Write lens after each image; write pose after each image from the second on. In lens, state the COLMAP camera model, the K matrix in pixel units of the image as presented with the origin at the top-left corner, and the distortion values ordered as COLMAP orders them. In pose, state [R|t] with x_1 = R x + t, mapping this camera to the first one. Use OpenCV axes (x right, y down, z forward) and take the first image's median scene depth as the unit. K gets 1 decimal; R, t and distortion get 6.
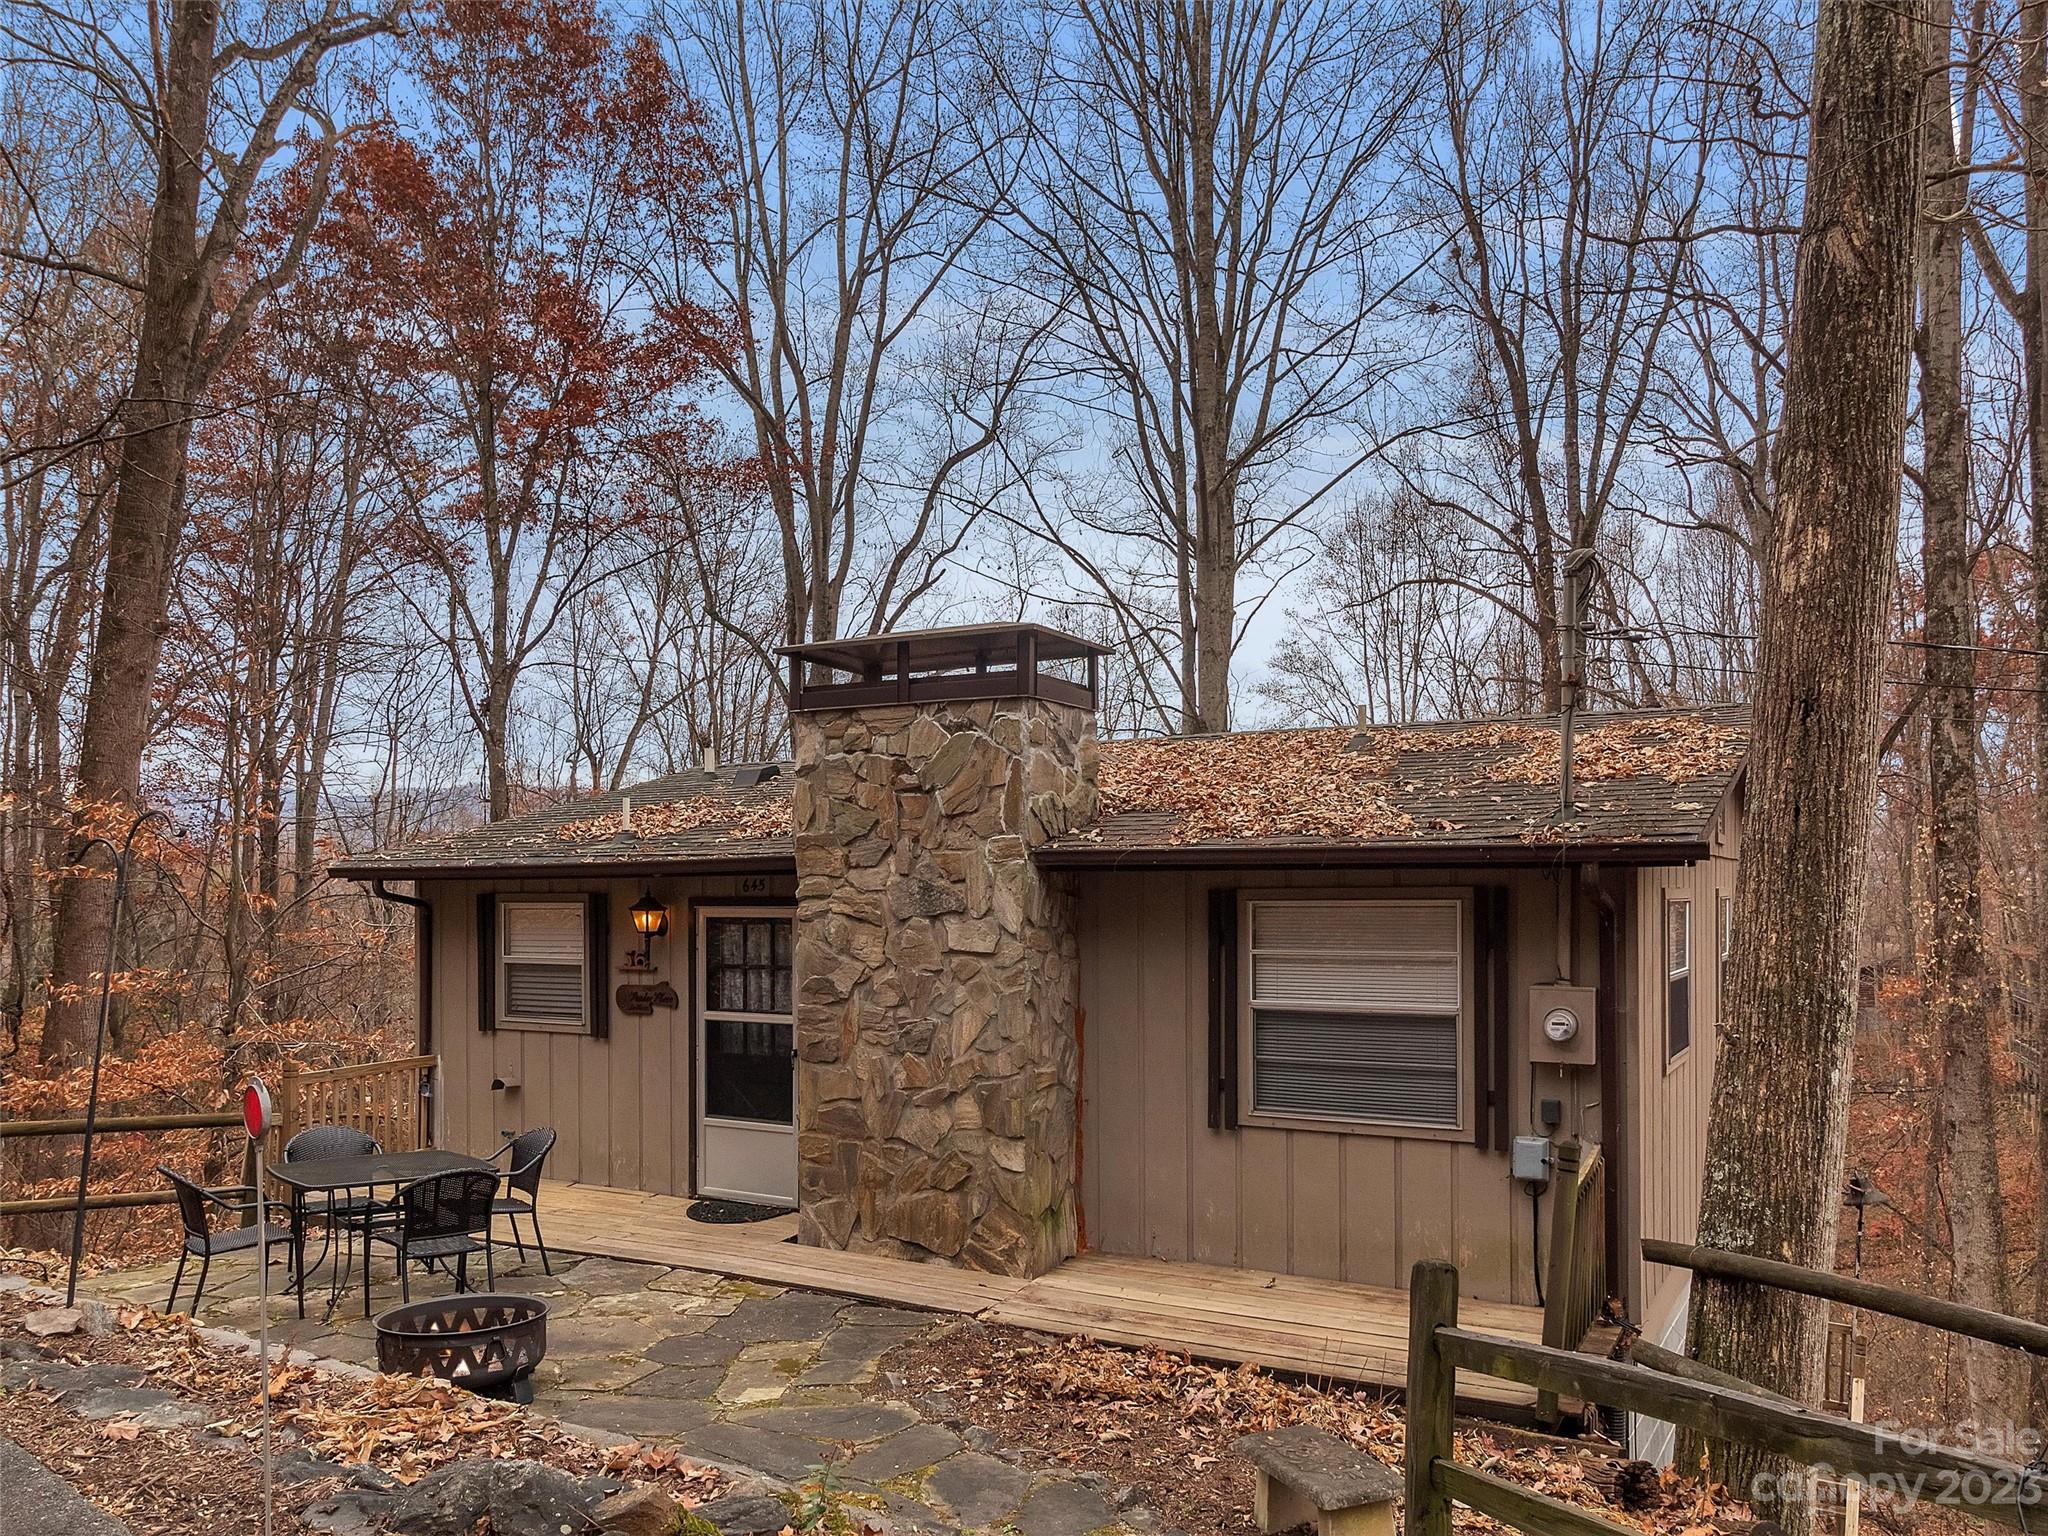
lens RADIAL K [[1487.2, 0, 1019.1], [0, 1487.2, 904.4], [0, 0, 1]] dist [0.005500, -0.000388]
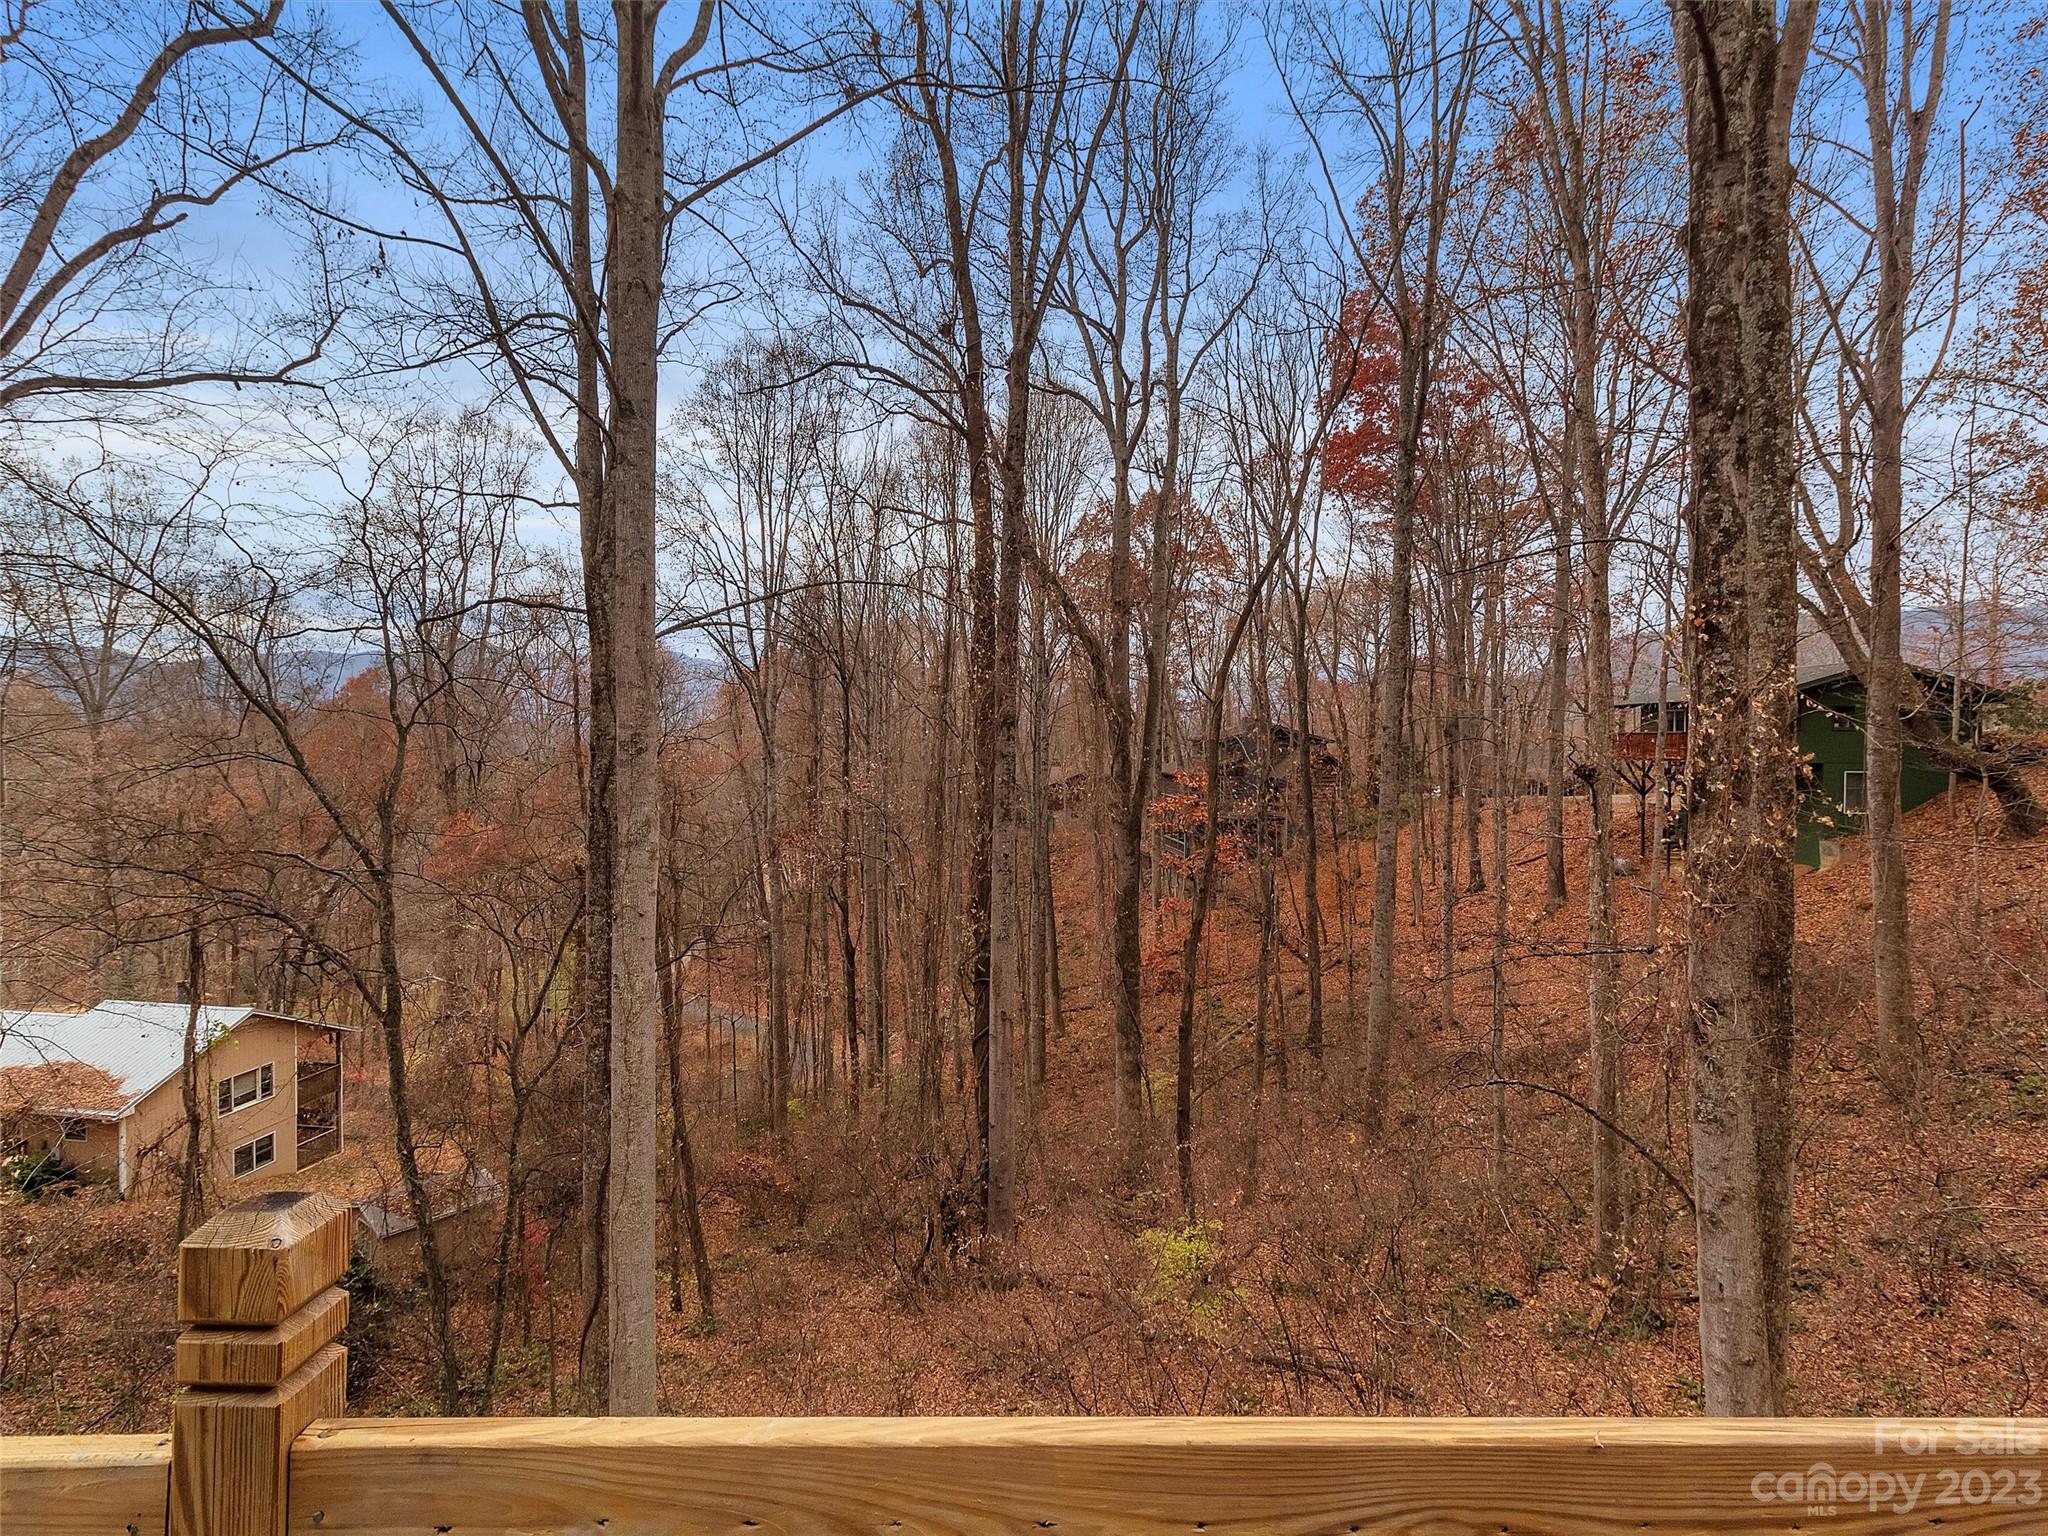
lens RADIAL K [[1067.8, 0, 1019.7], [0, 1067.8, 751.6], [0, 0, 1]] dist [0.006295, 0.000684]
pose [[0.858777, 0.005345, 0.512321, 0.140474], [-0.010267, 0.999924, 0.006778, 0.057034], [-0.512246, -0.011081, 0.858767, 1.966733]]
